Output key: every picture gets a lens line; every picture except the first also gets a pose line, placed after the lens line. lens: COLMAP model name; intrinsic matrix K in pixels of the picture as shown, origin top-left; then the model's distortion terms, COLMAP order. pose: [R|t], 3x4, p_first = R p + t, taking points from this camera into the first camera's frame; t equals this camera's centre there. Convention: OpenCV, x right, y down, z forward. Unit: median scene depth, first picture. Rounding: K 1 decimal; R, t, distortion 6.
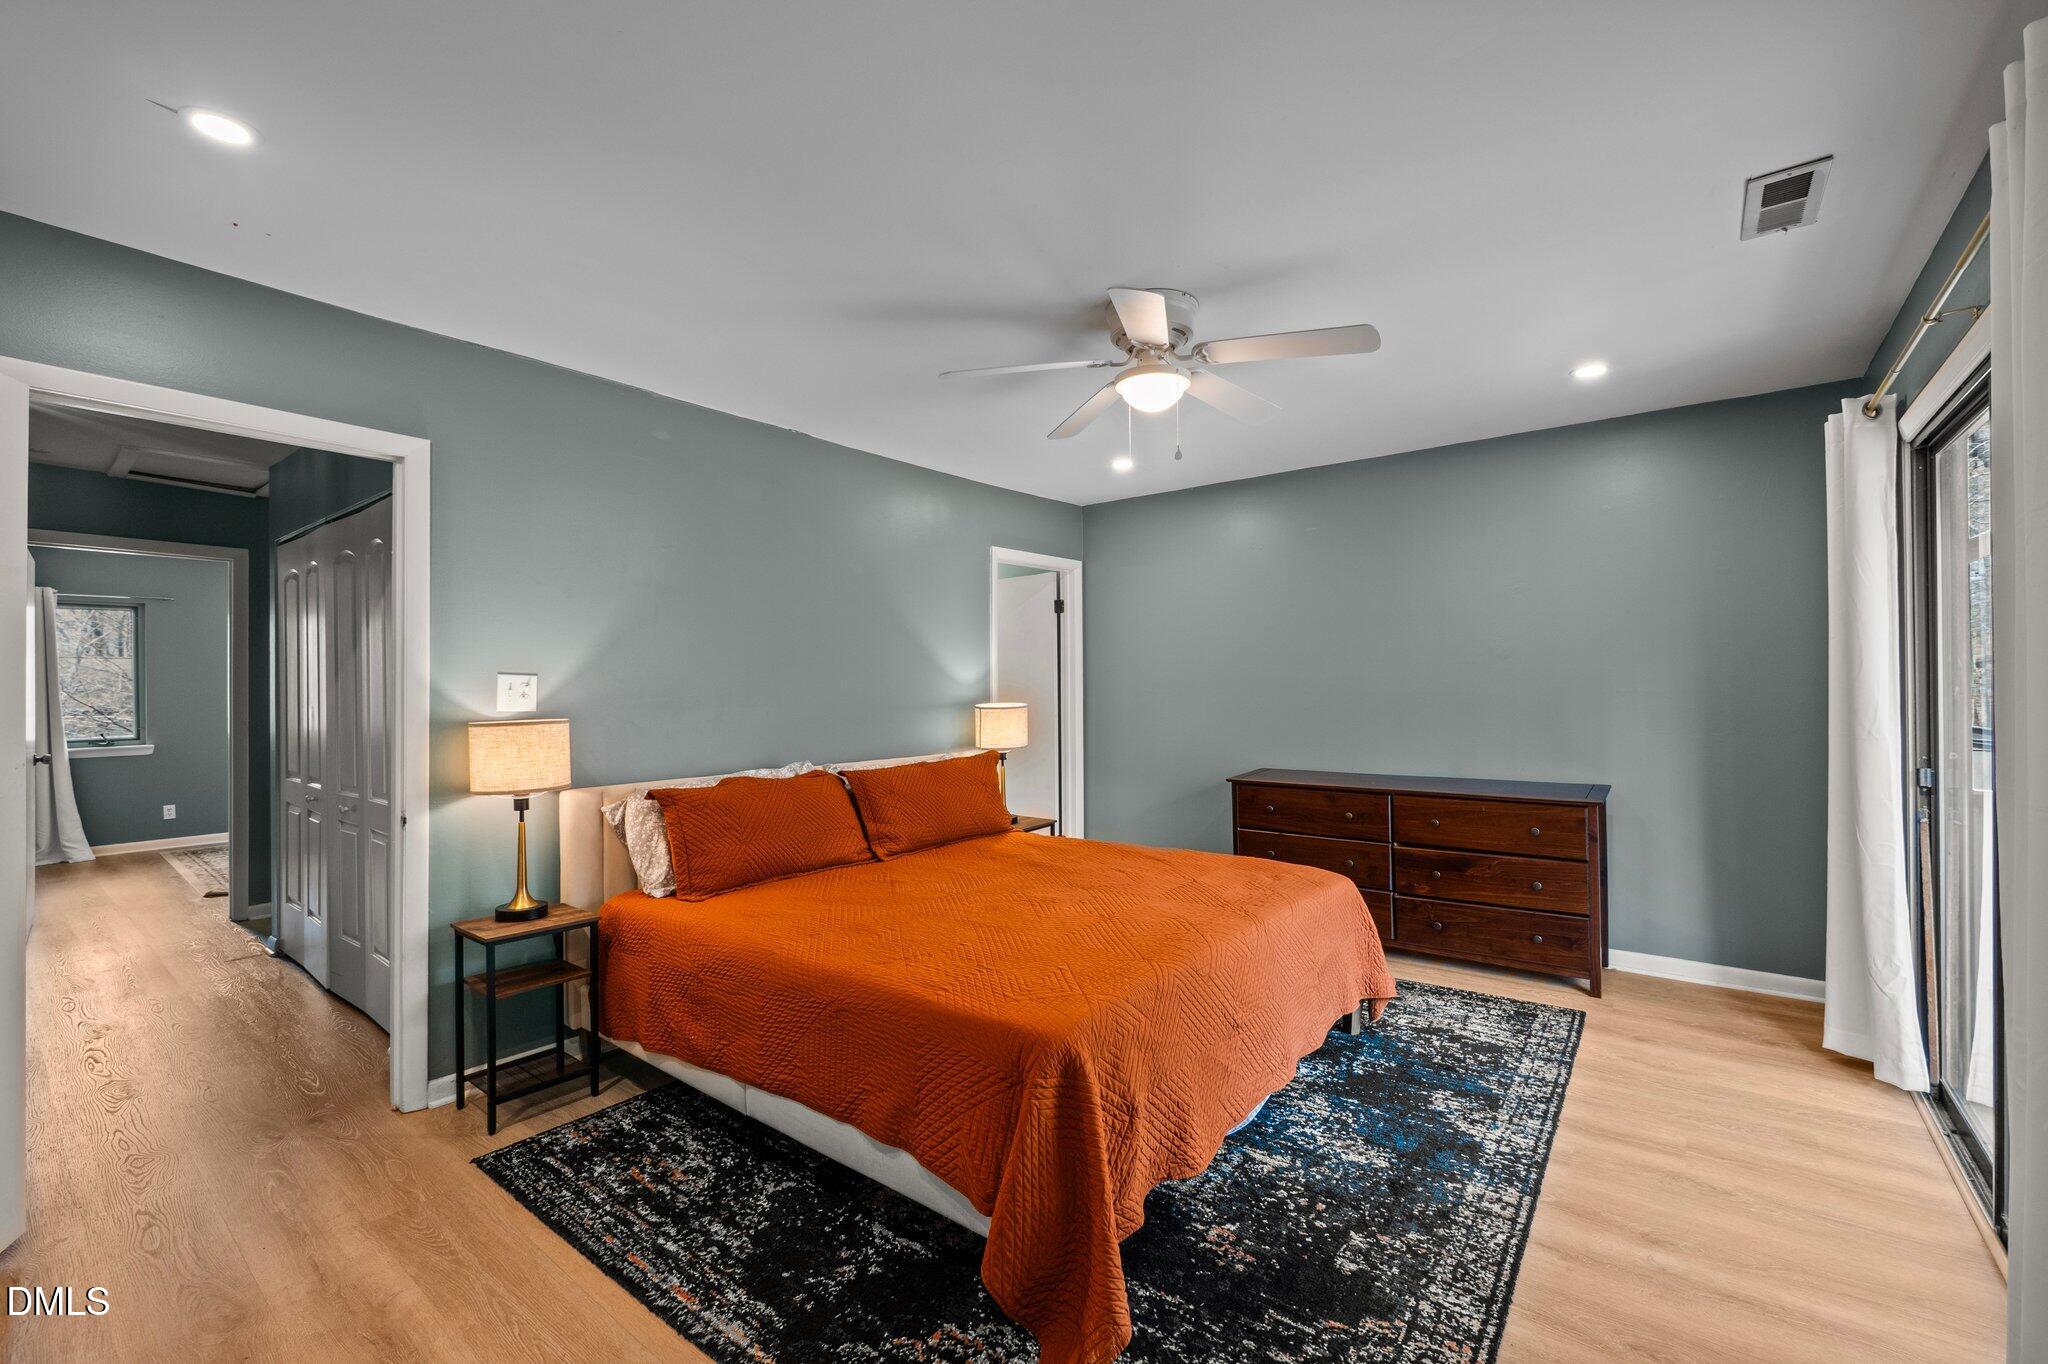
lens RADIAL K [[866.8, 0, 1019.0], [0, 866.8, 680.5], [0, 0, 1]] dist [0.001757, 0.000575]
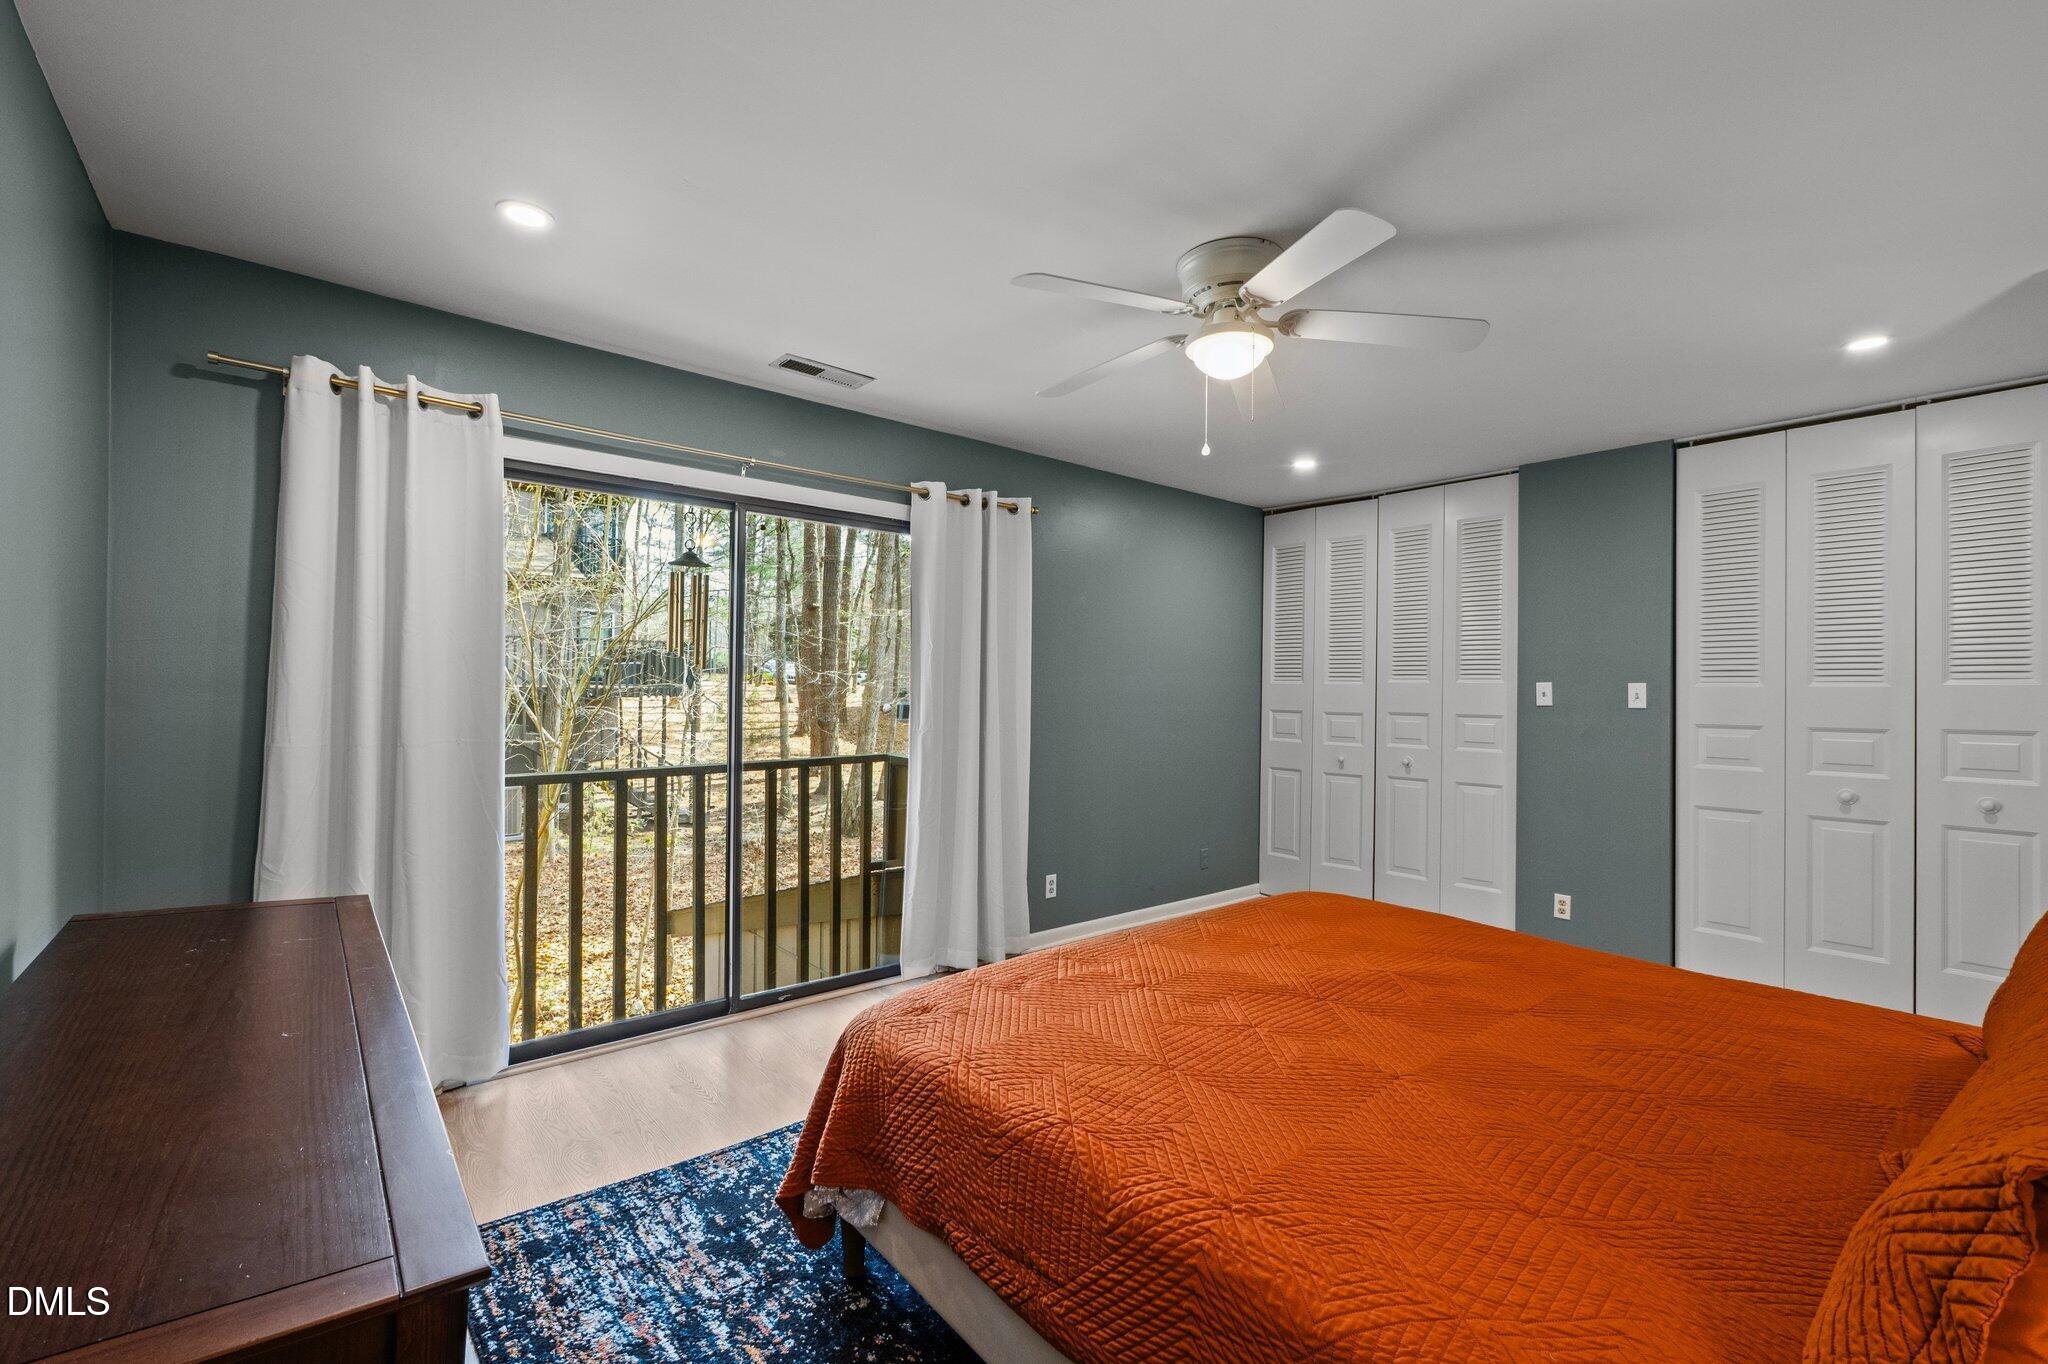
lens RADIAL K [[866.8, 0, 1029.7], [0, 866.8, 688.9], [0, 0, 1]] dist [0.001757, 0.000575]
pose [[-0.983087, -0.000579, 0.183139, 0.158854], [-0.002865, 0.999921, -0.012216, 0.015039], [-0.183117, -0.012534, -0.983011, 1.582286]]
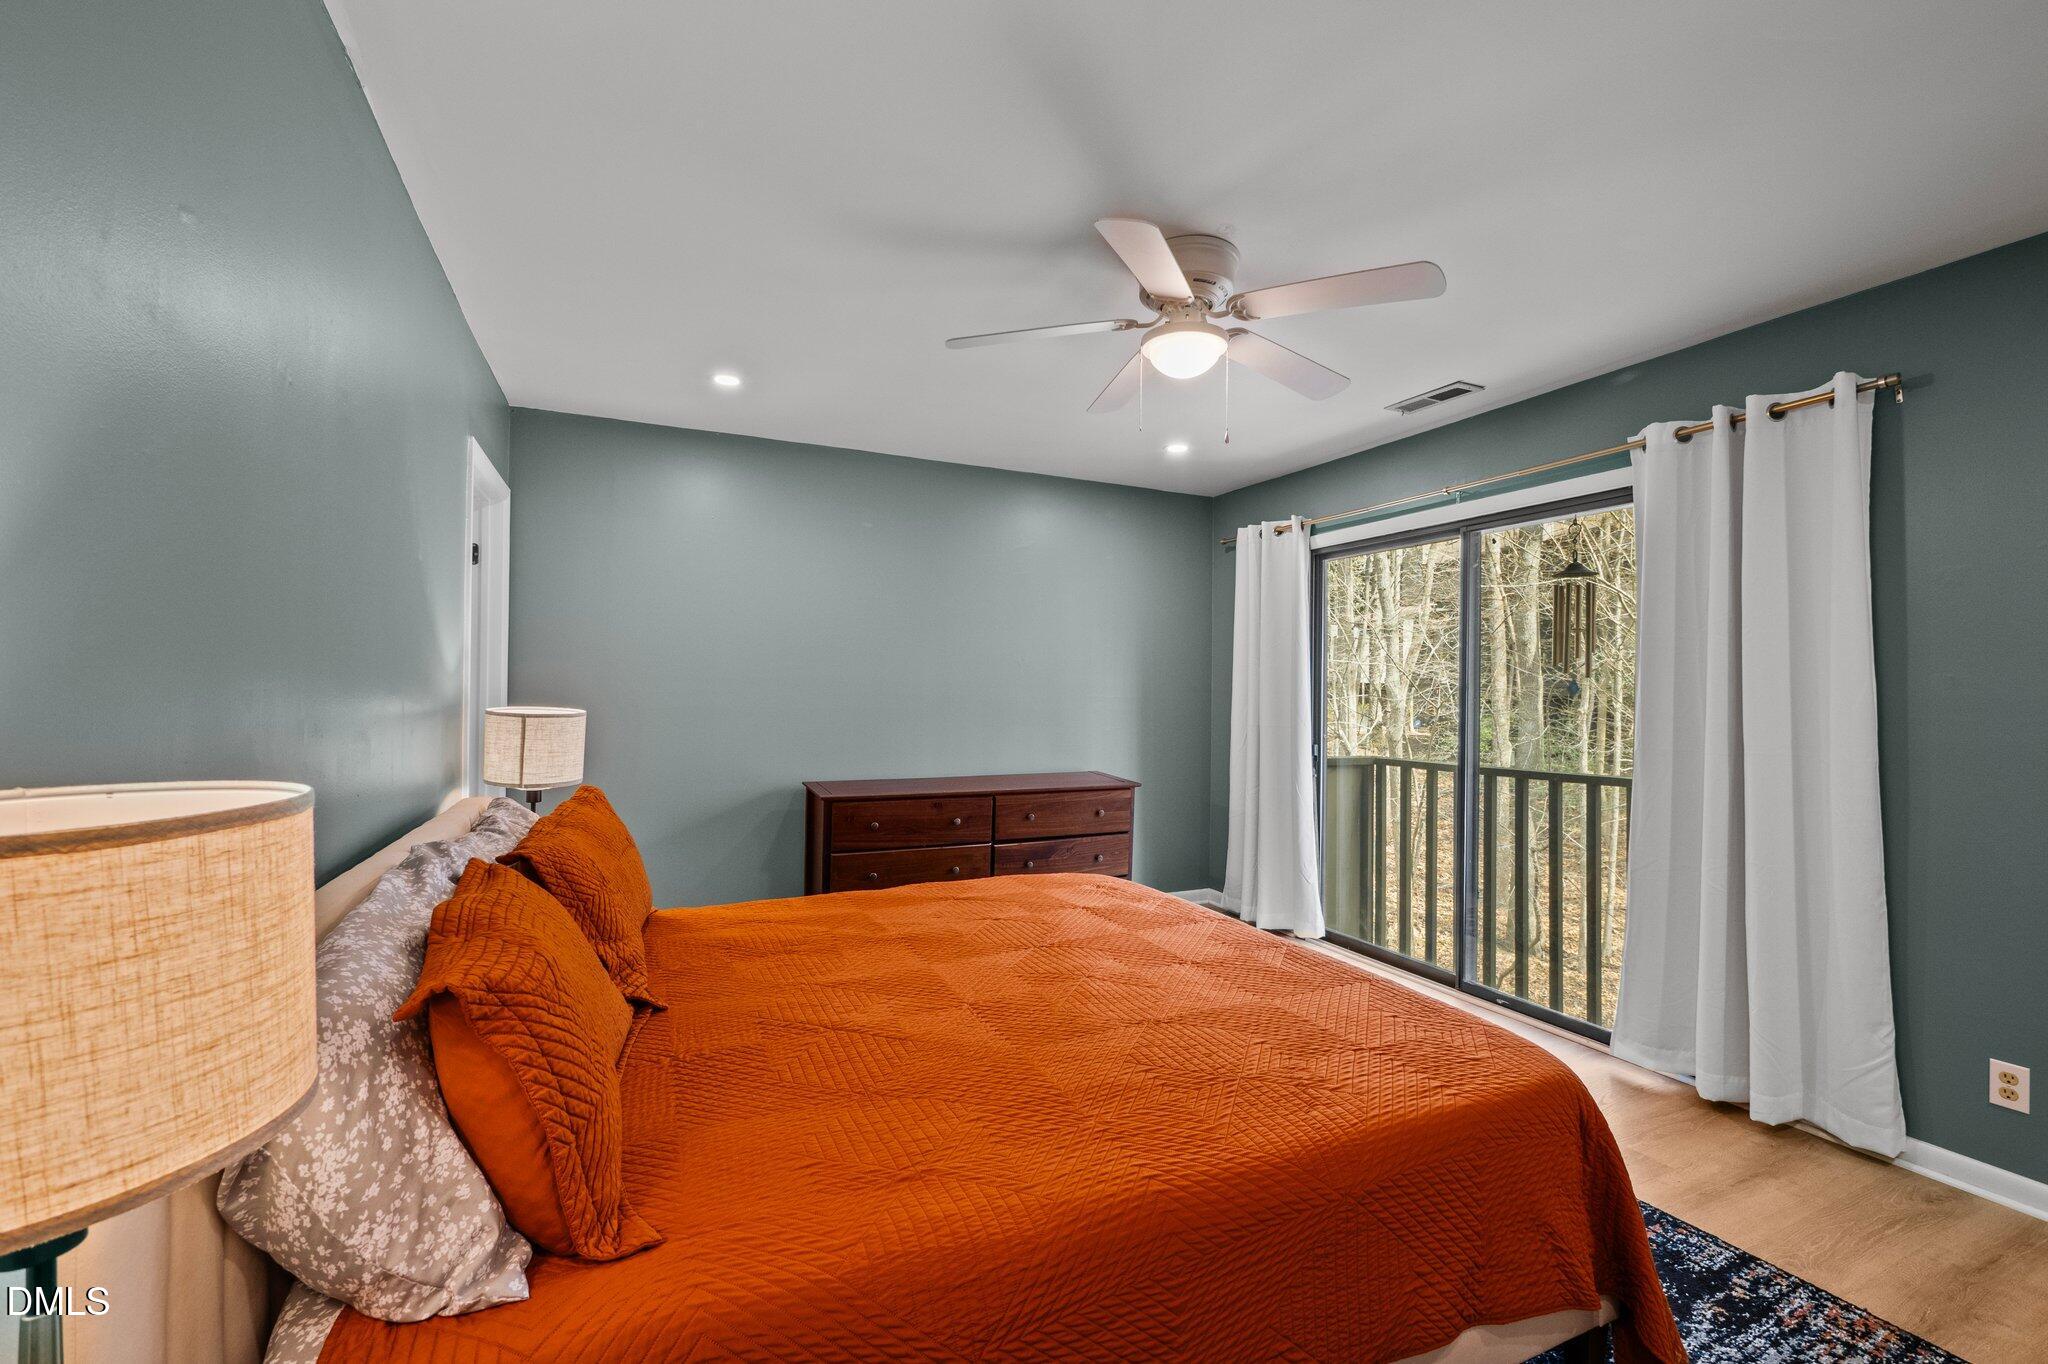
lens RADIAL K [[866.8, 0, 1015.4], [0, 866.8, 683.9], [0, 0, 1]] dist [0.001757, 0.000575]
pose [[0.441983, 0.018756, 0.896827, -0.599294], [-0.019799, 0.999742, -0.011151, 0.012136], [-0.896805, -0.012828, 0.442241, 0.639822]]
